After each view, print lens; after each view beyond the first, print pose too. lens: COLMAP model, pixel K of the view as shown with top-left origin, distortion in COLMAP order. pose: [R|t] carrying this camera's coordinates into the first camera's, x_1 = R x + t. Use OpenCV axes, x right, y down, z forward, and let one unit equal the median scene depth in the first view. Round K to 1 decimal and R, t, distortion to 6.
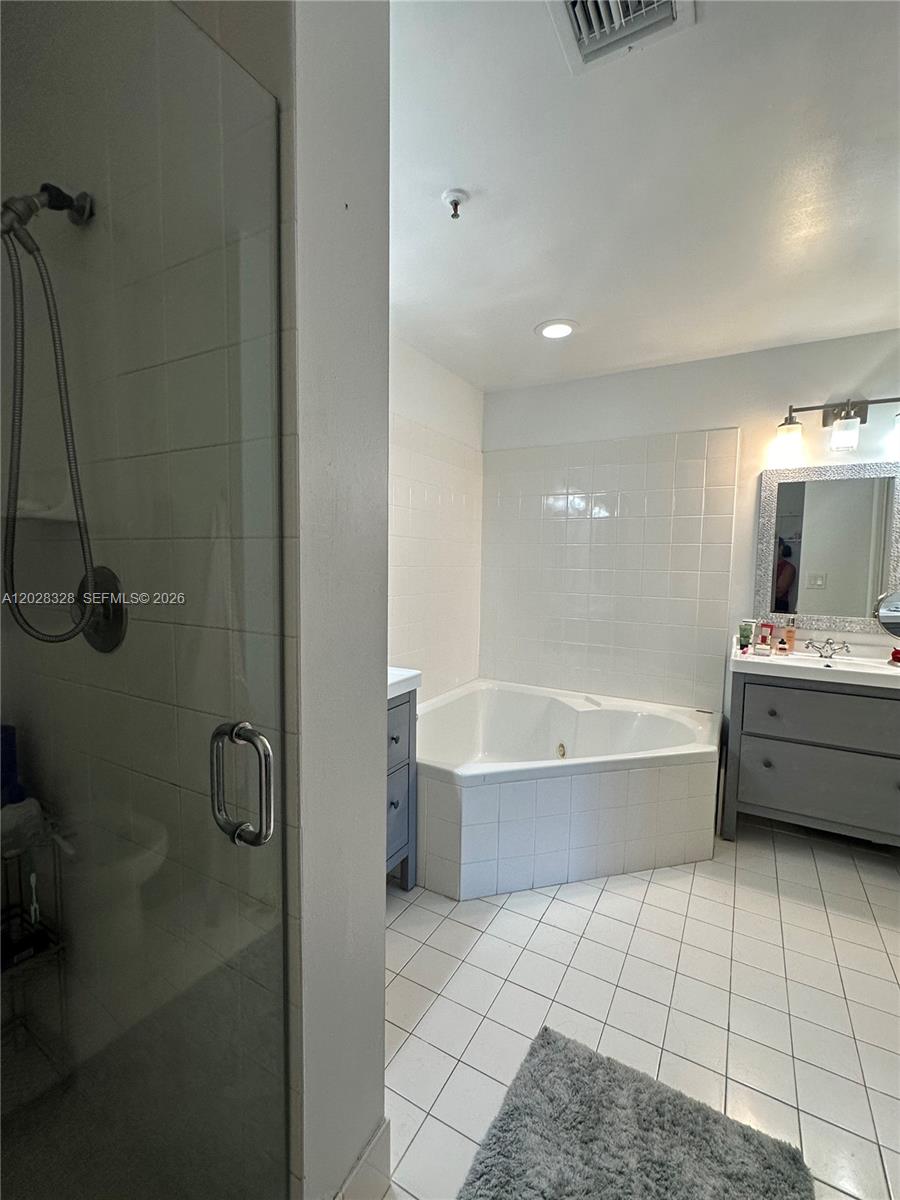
lens RADIAL K [[521.2, 0, 450.7], [0, 521.2, 600.2], [0, 0, 1]] dist [-0.001159, 0.000353]
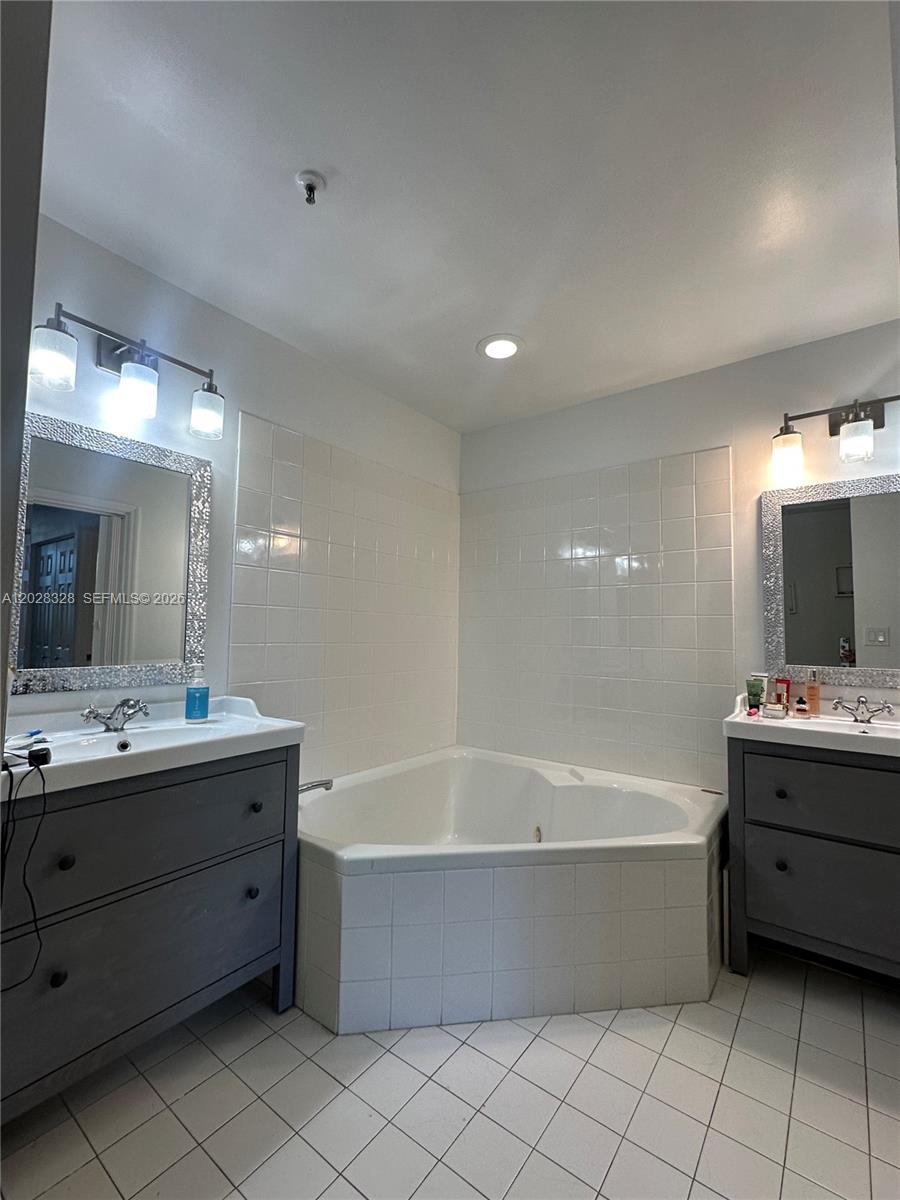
lens RADIAL K [[521.2, 0, 449.7], [0, 521.2, 599.4], [0, 0, 1]] dist [-0.001159, 0.000353]
pose [[0.991652, -0.009392, -0.128599, 0.224714], [-0.008919, 0.989959, -0.141074, 0.045849], [0.128632, 0.141044, 0.981611, 0.152010]]
